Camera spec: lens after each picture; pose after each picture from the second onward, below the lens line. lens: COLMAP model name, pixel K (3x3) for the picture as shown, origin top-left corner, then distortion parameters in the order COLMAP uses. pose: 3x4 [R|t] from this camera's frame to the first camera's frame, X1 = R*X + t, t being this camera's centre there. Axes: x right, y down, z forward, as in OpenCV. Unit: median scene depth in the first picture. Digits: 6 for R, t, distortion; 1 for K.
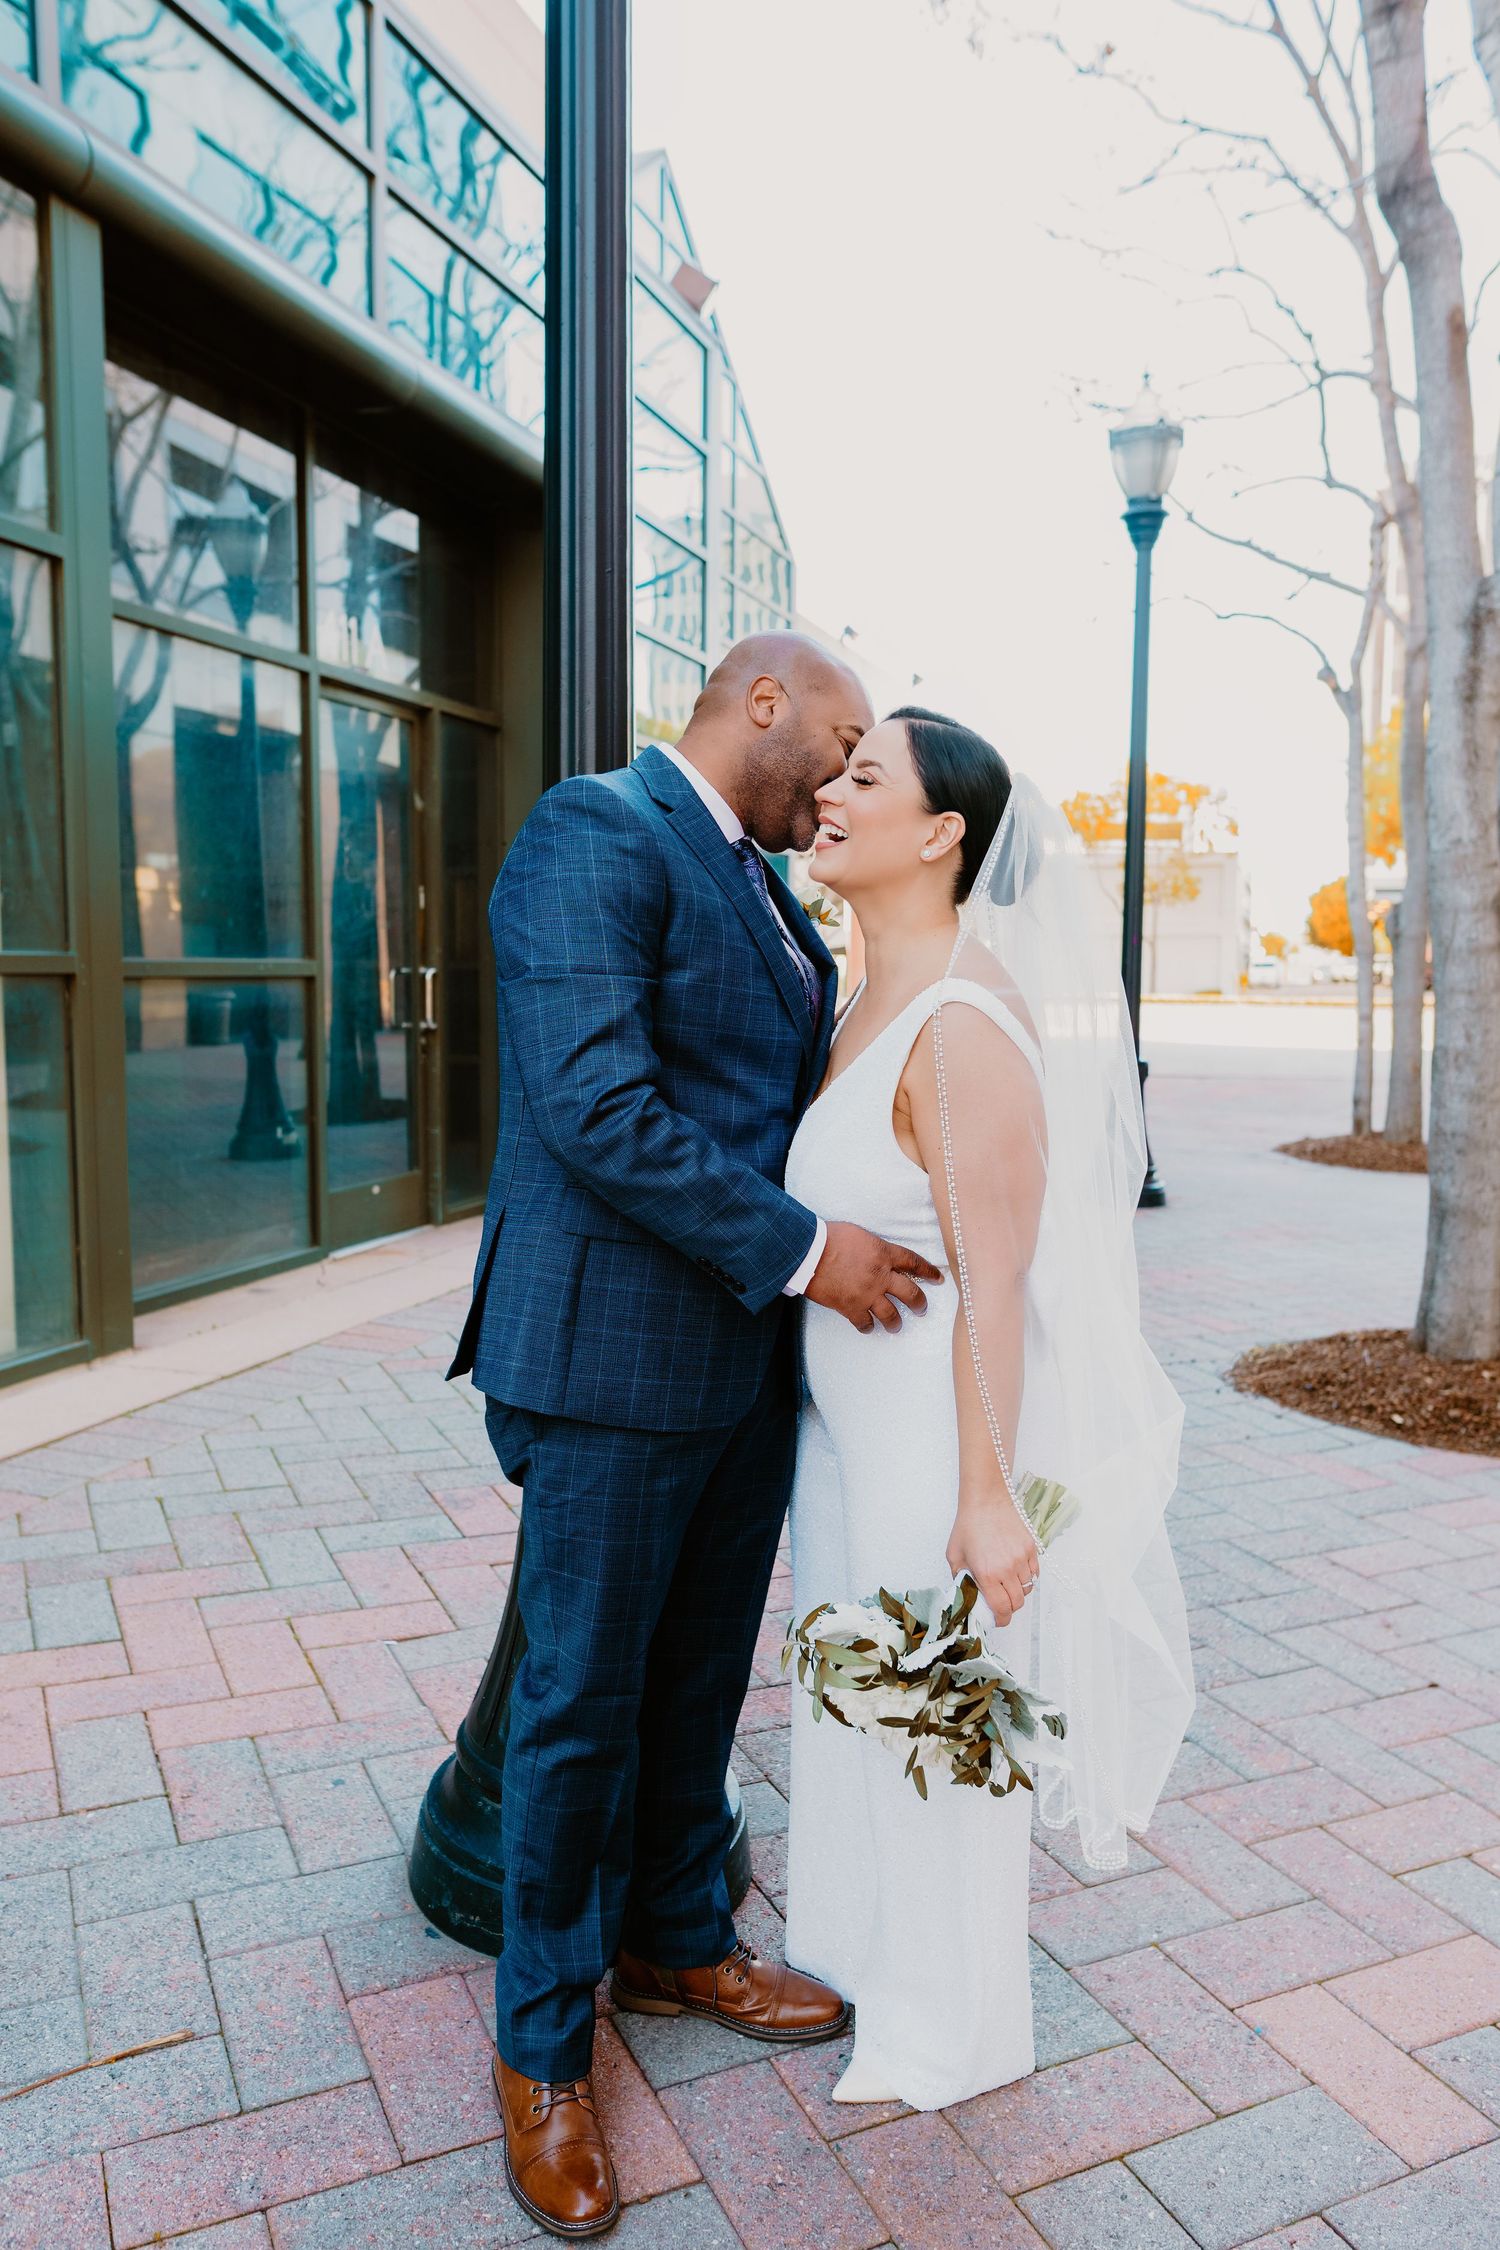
lens RADIAL K [[1579.3, 0, 722.1], [0, 1579.3, 1120.7], [0, 0, 1]] dist [-0.016170, 0.024832]
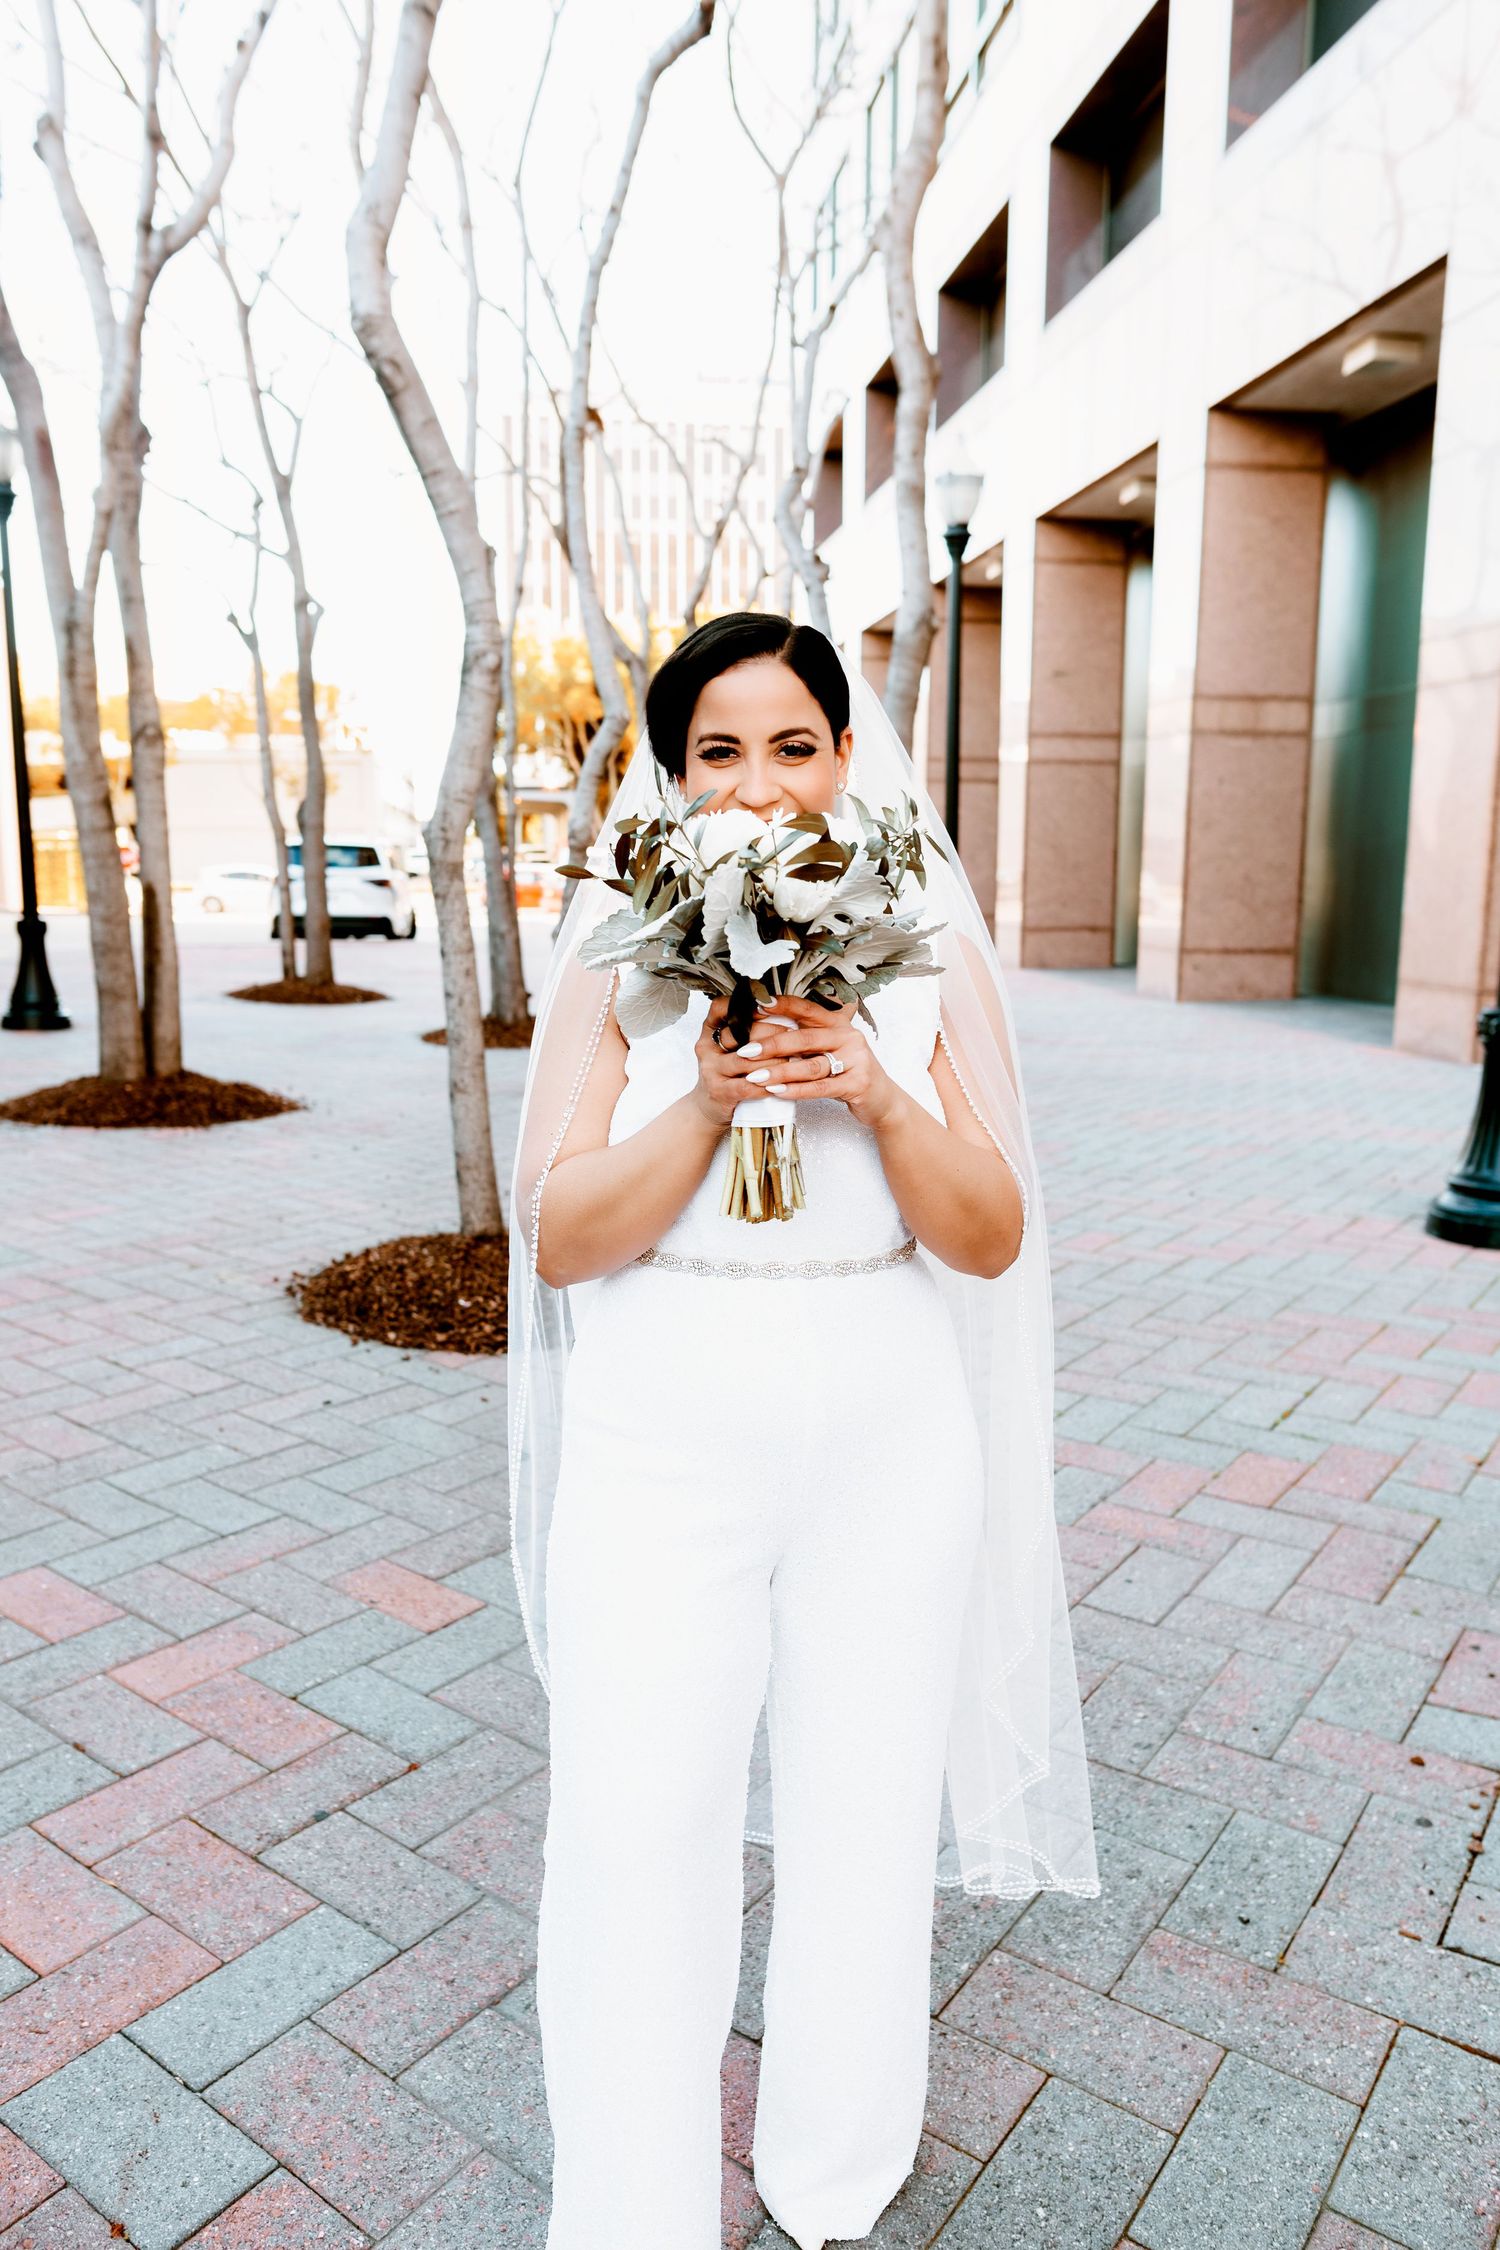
lens RADIAL K [[1579.3, 0, 748.0], [0, 1579.3, 1121.7], [0, 0, 1]] dist [-0.016170, 0.024832]
pose [[0.881861, -0.081570, 0.464401, 0.299427], [0.050415, 0.995588, 0.079138, 0.101943], [-0.468807, -0.046376, 0.882082, -0.810869]]
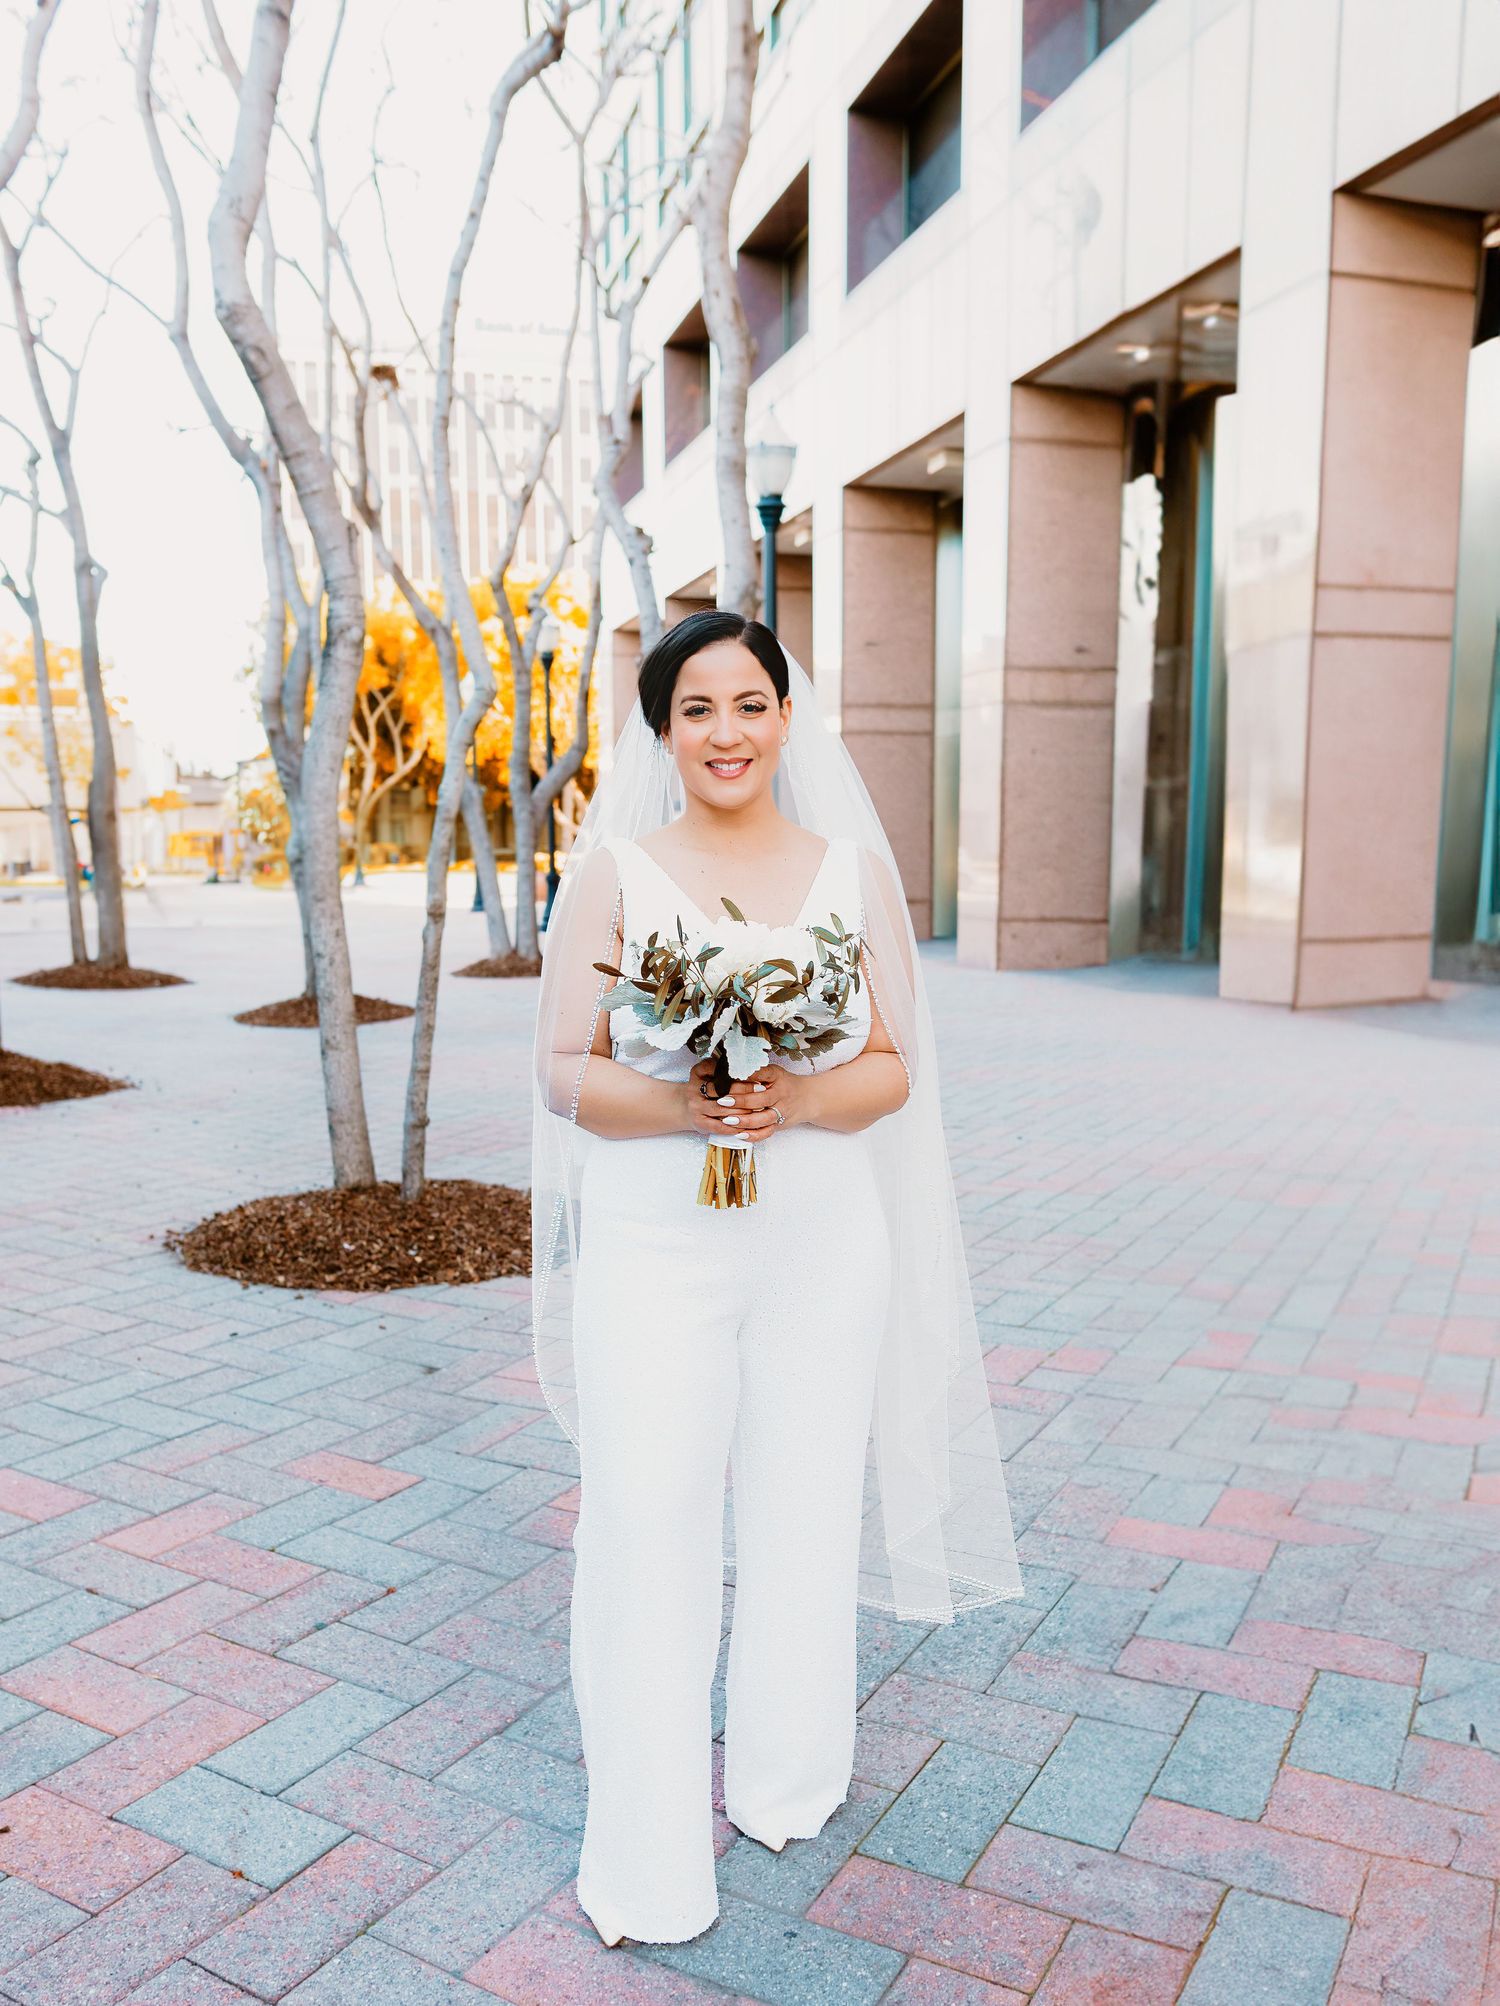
lens RADIAL K [[1683.9, 0, 740.6], [0, 1683.9, 1116.2], [0, 0, 1]] dist [-0.013951, 0.024559]
pose [[0.820277, -0.104177, 0.562399, 0.185759], [0.068085, 0.994066, 0.084833, 0.123799], [-0.567900, -0.031296, 0.822503, -0.918115]]
